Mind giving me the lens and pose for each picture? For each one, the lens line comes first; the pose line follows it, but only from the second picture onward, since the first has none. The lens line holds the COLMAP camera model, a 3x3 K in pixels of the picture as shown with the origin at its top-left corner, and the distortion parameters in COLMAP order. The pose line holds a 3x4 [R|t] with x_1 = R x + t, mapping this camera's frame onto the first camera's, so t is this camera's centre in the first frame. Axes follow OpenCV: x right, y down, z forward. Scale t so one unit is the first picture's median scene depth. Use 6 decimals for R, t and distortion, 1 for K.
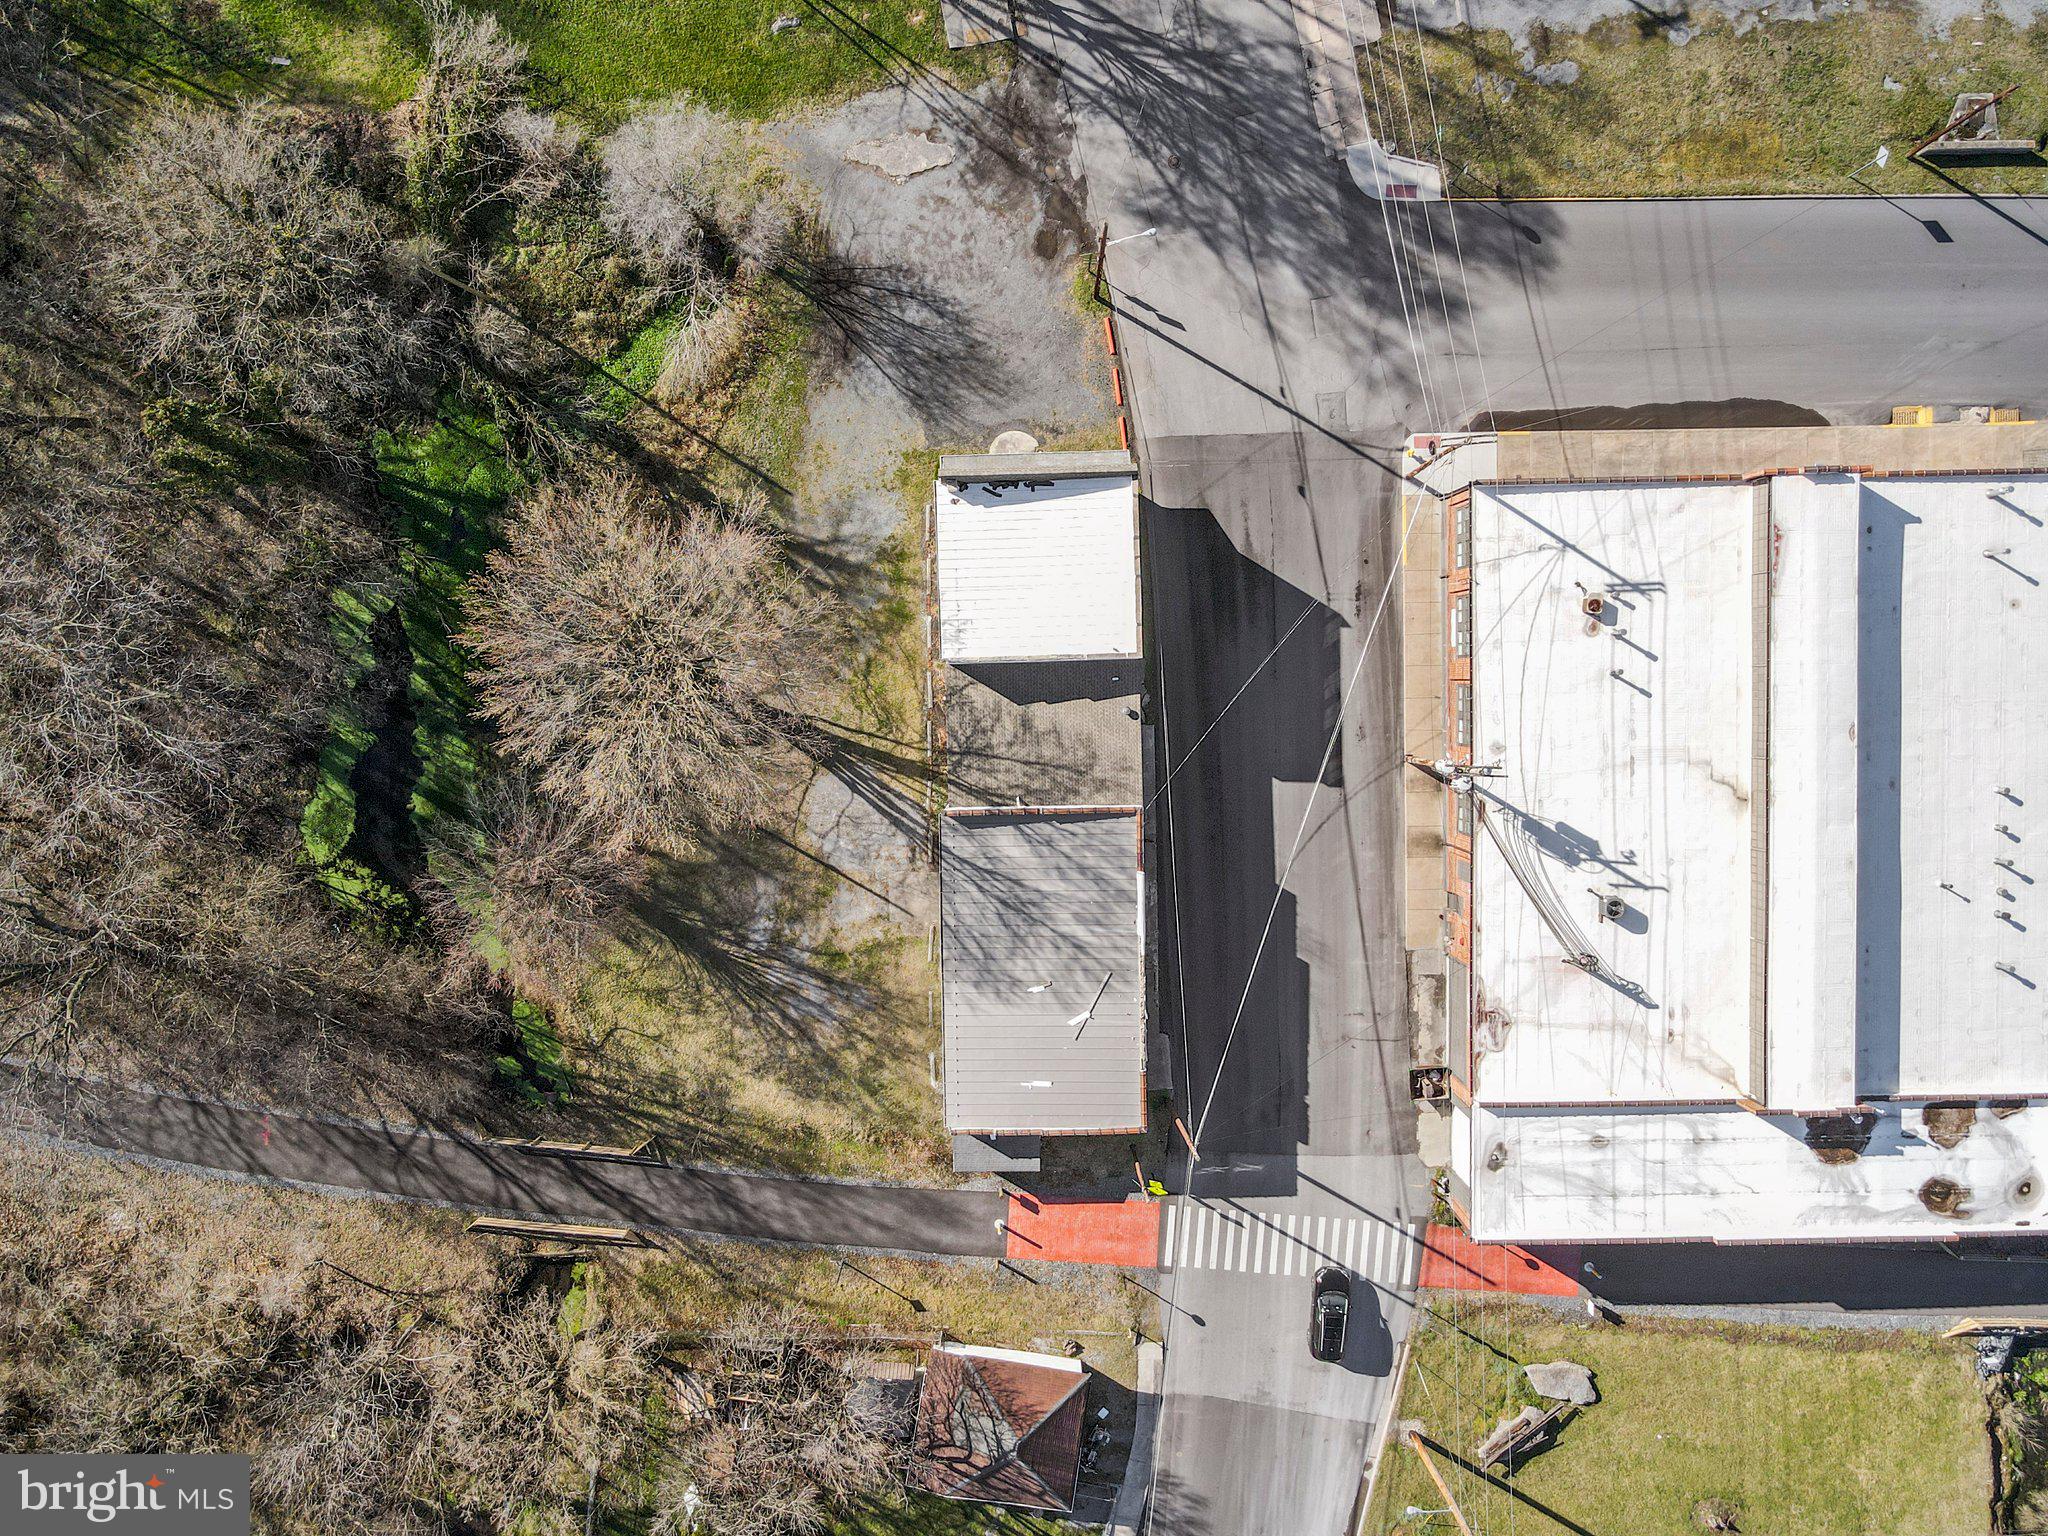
lens RADIAL K [[1476.2, 0, 1026.2], [0, 1476.2, 756.1], [0, 0, 1]] dist [0.026715, 0.002437]
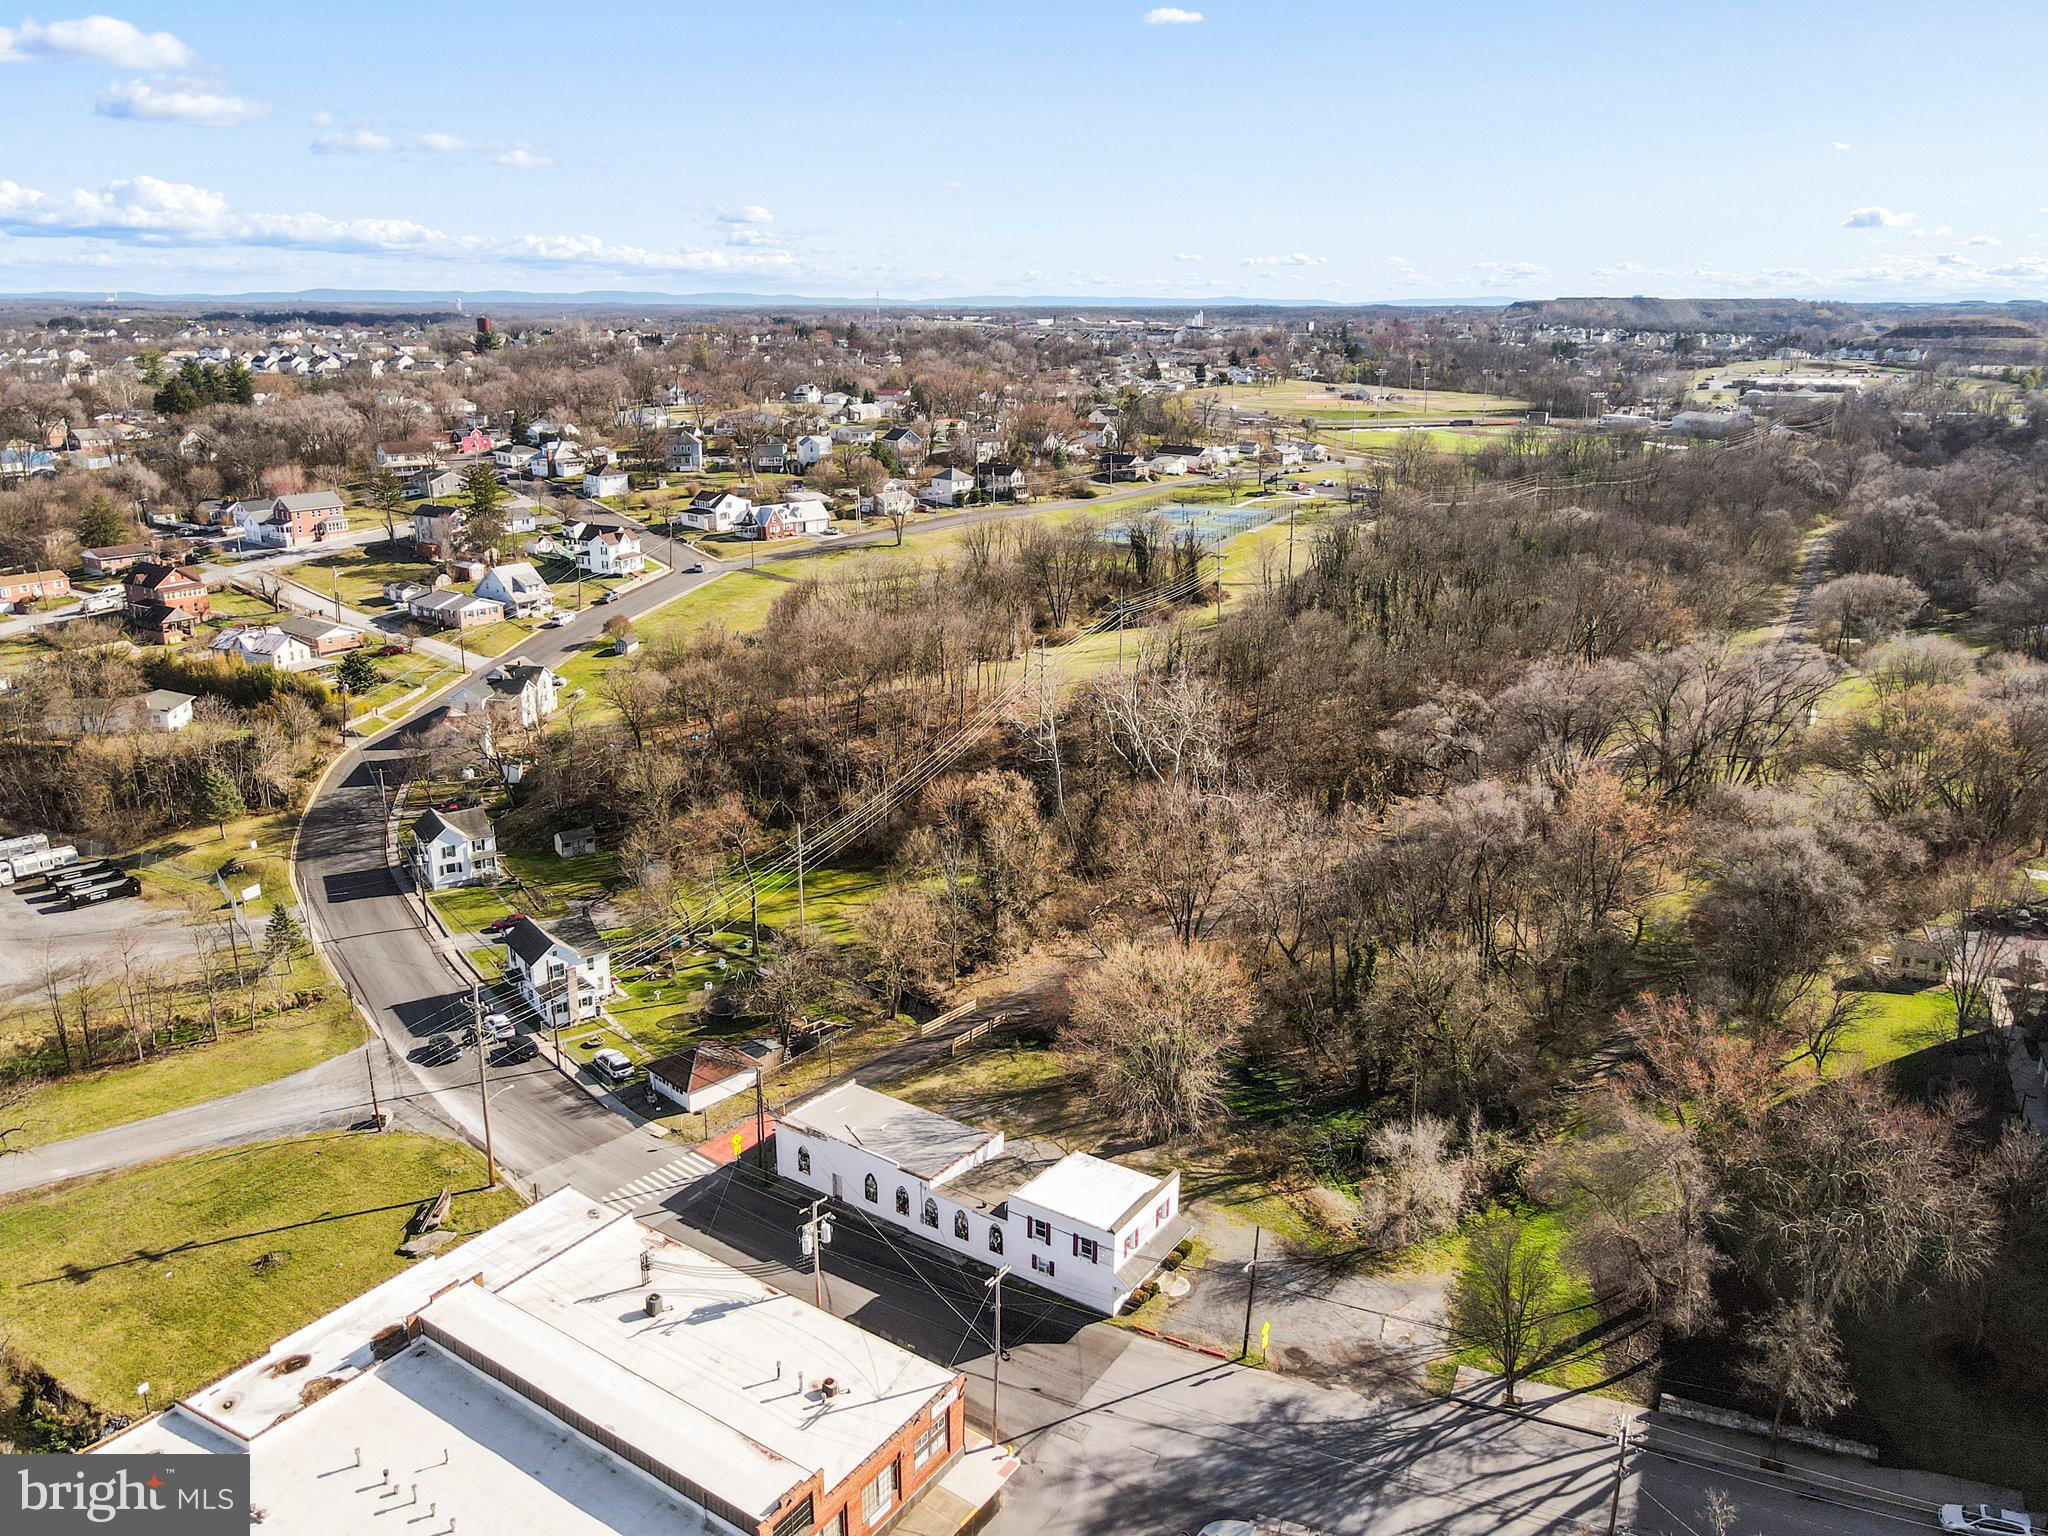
lens RADIAL K [[1491.0, 0, 1024.0], [0, 1491.0, 768.0], [0, 0, 1]] dist [0.009626, 0.003481]
pose [[-0.583061, 0.217821, -0.782684, 1.092565], [-0.811031, -0.212529, 0.545031, -0.764192], [-0.047624, 0.952568, 0.300578, 0.102241]]
